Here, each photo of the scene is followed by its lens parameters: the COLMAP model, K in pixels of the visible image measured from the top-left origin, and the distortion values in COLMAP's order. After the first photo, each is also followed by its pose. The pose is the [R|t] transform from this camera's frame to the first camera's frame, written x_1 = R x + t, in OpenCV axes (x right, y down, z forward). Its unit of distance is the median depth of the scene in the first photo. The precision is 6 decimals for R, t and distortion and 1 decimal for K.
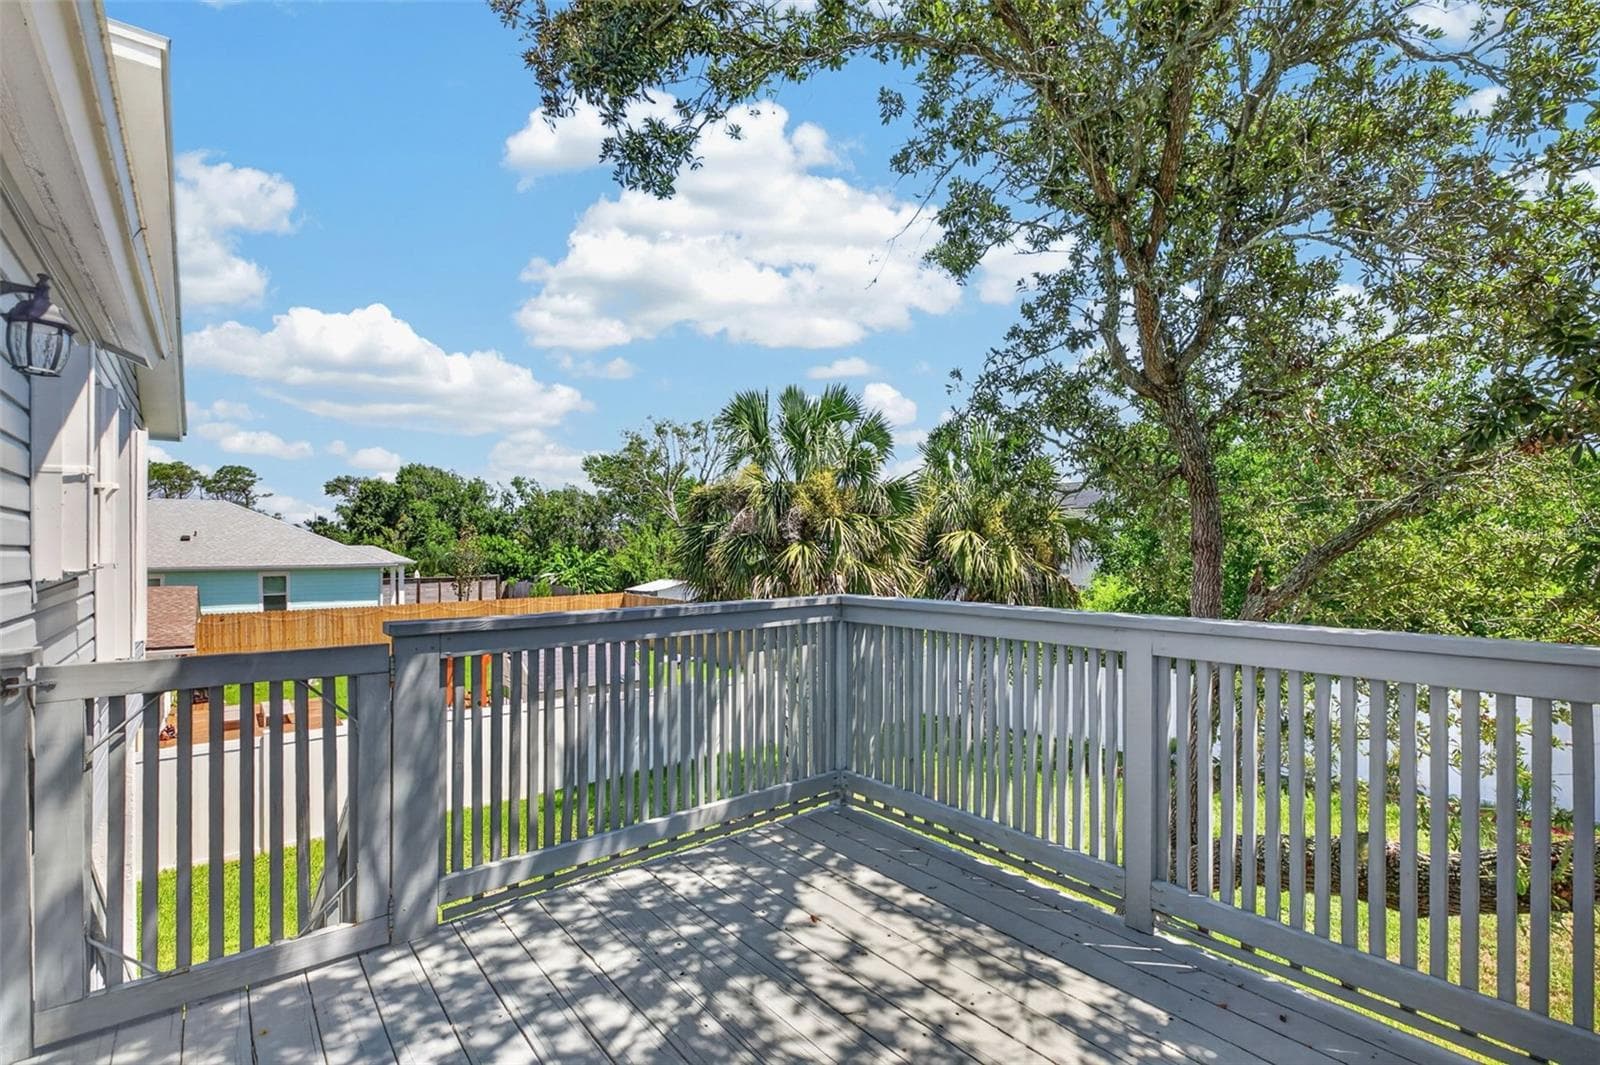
lens RADIAL K [[726.7, 0, 803.5], [0, 726.7, 540.1], [0, 0, 1]] dist [-0.003189, -0.000102]
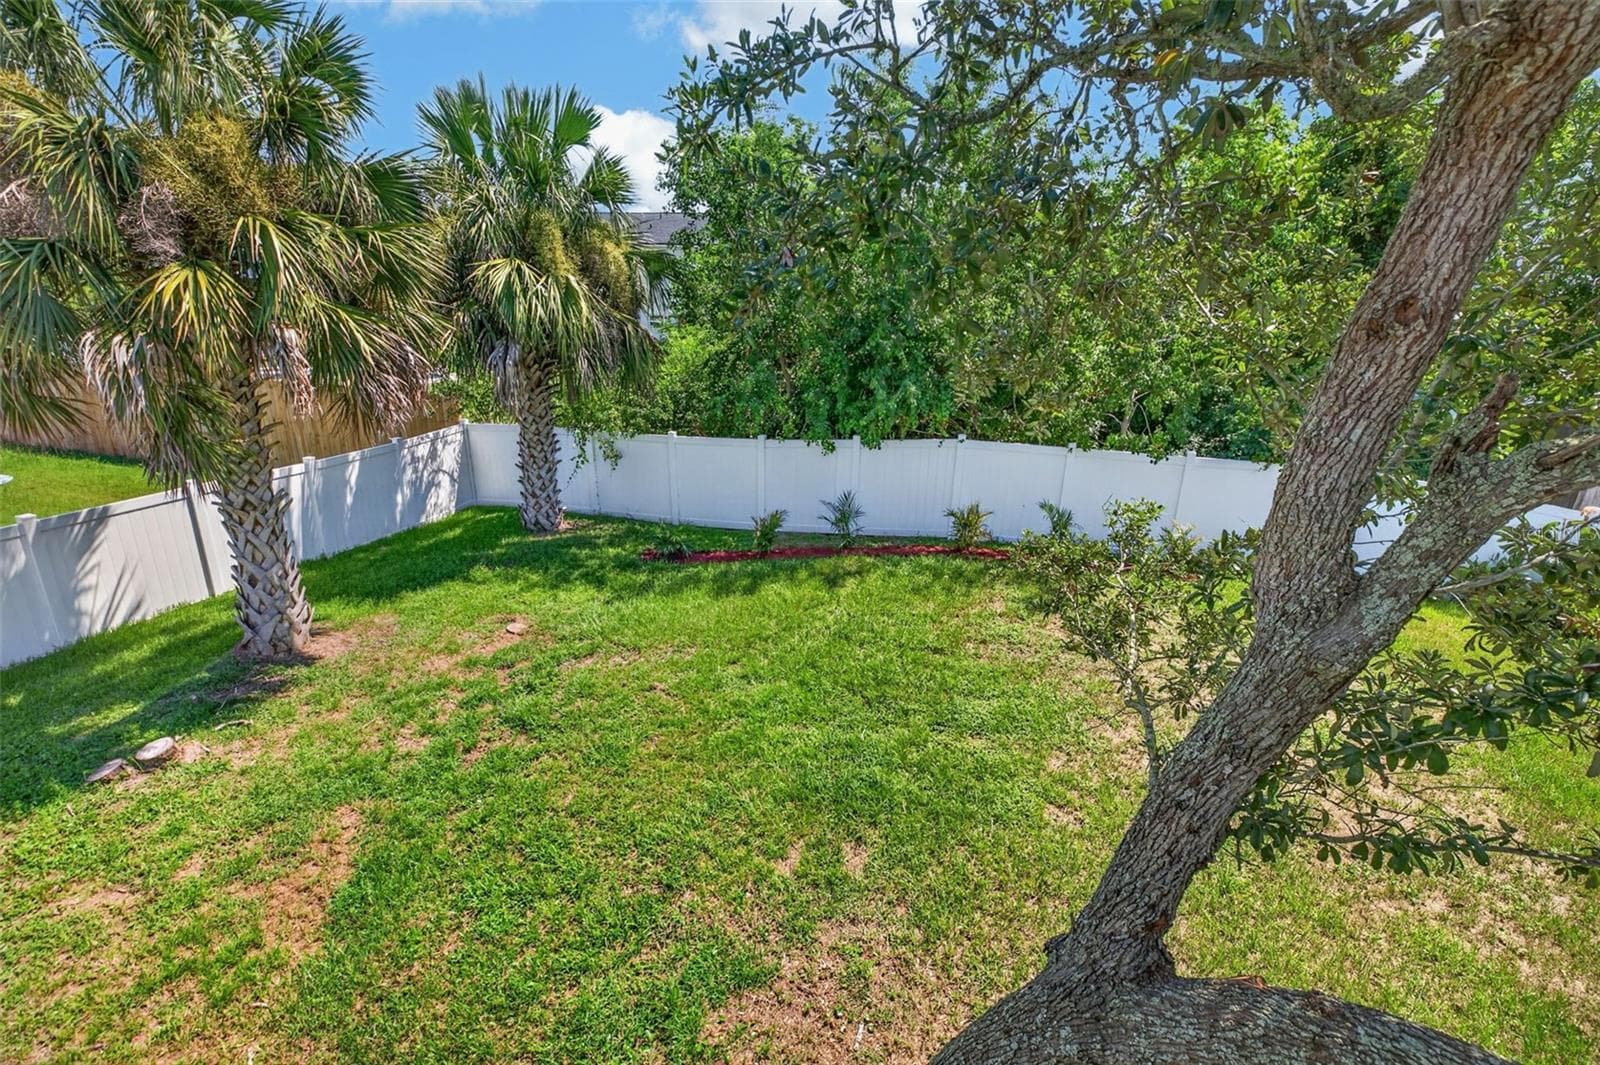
lens RADIAL K [[726.7, 0, 803.5], [0, 726.7, 540.1], [0, 0, 1]] dist [-0.003189, -0.000102]
pose [[0.825621, -0.155719, 0.542312, 0.187982], [-0.035530, 0.944905, 0.325411, 0.024756], [-0.563106, -0.287934, 0.774600, 1.178748]]
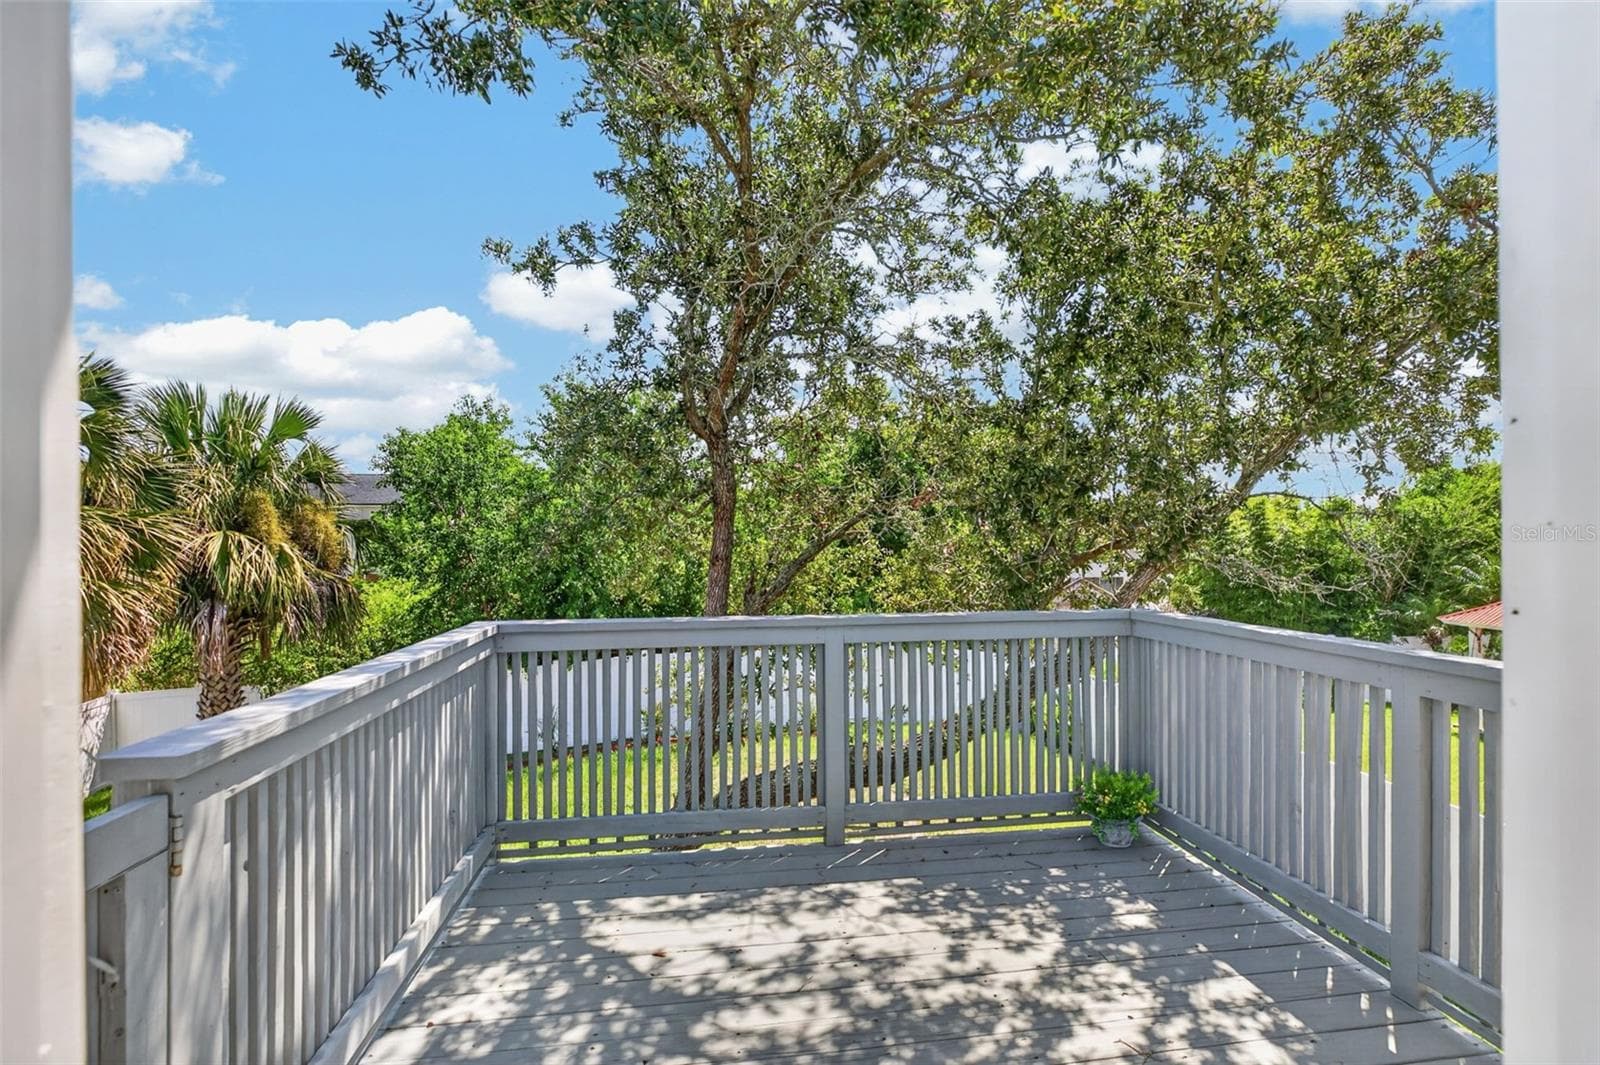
lens RADIAL K [[734.3, 0, 807.5], [0, 734.3, 529.0], [0, 0, 1]] dist [-0.001760, -0.000956]
pose [[0.521946, 0.010039, 0.852919, -0.633986], [0.000506, 0.999927, -0.012079, -0.033954], [-0.852978, 0.006736, 0.521903, 0.271071]]
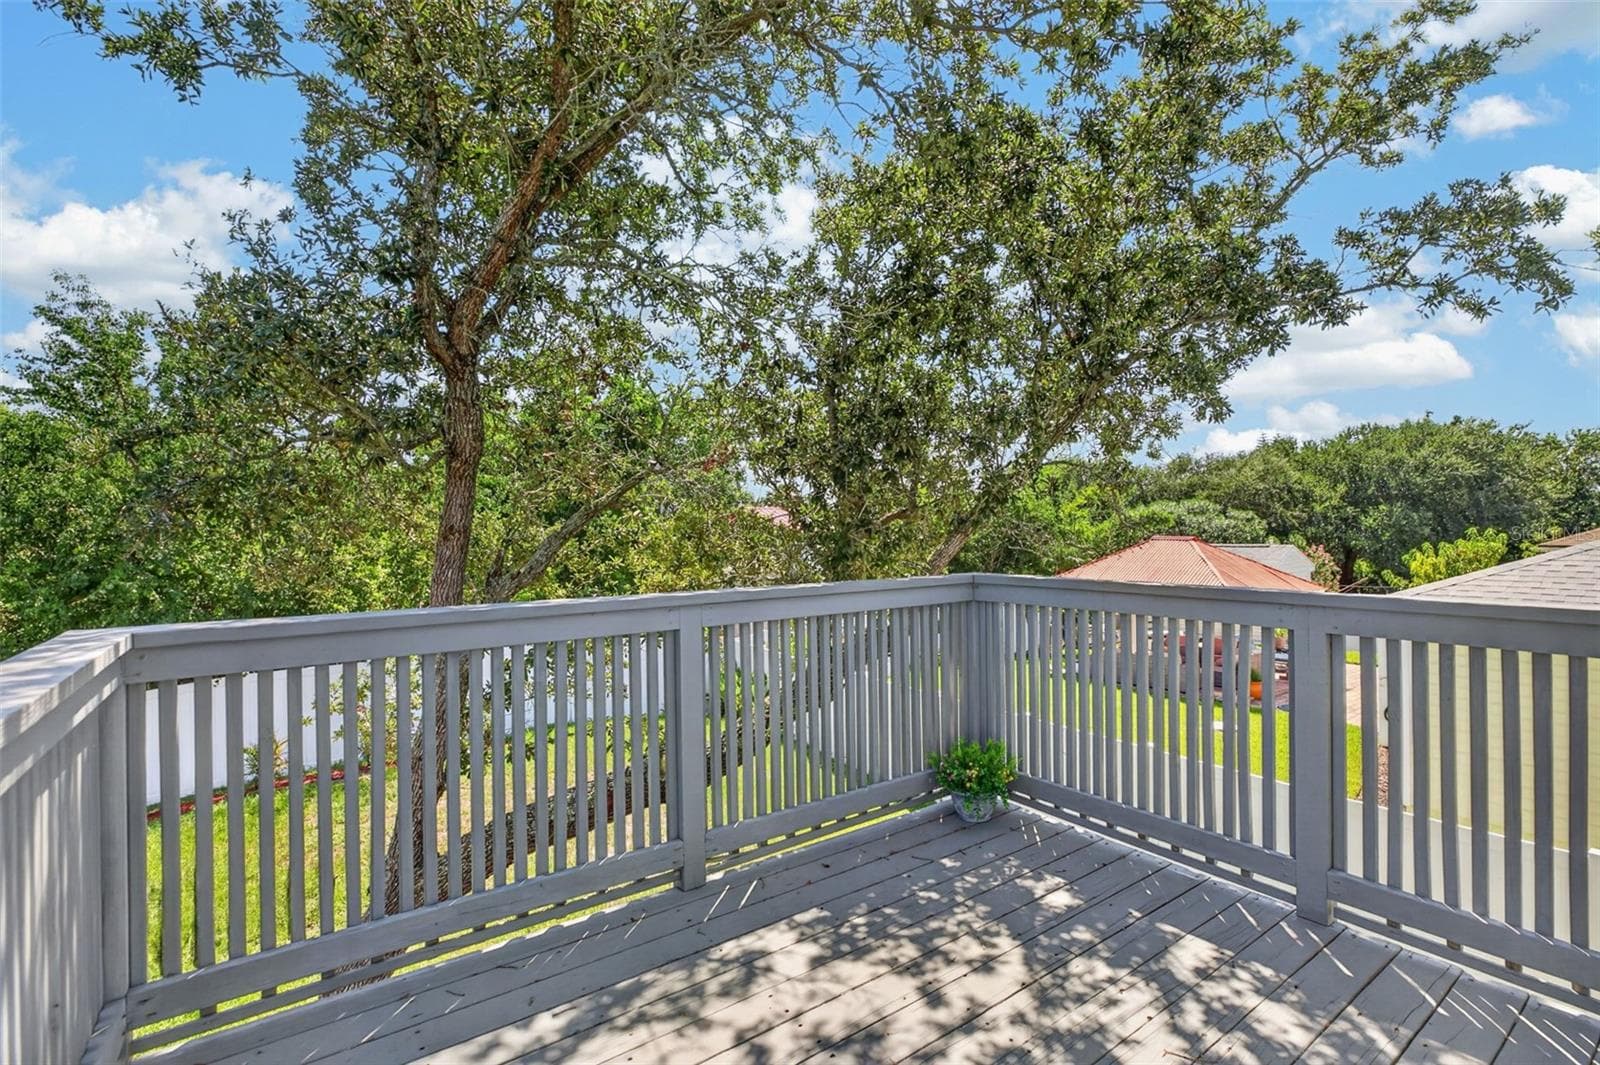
lens RADIAL K [[730.0, 0, 817.3], [0, 730.0, 520.1], [0, 0, 1]] dist [-0.002153, -0.001349]
pose [[0.066506, 0.009272, 0.997743, -0.500808], [0.004567, 0.999944, -0.009597, 0.010567], [-0.997776, 0.005195, 0.066460, 0.633470]]
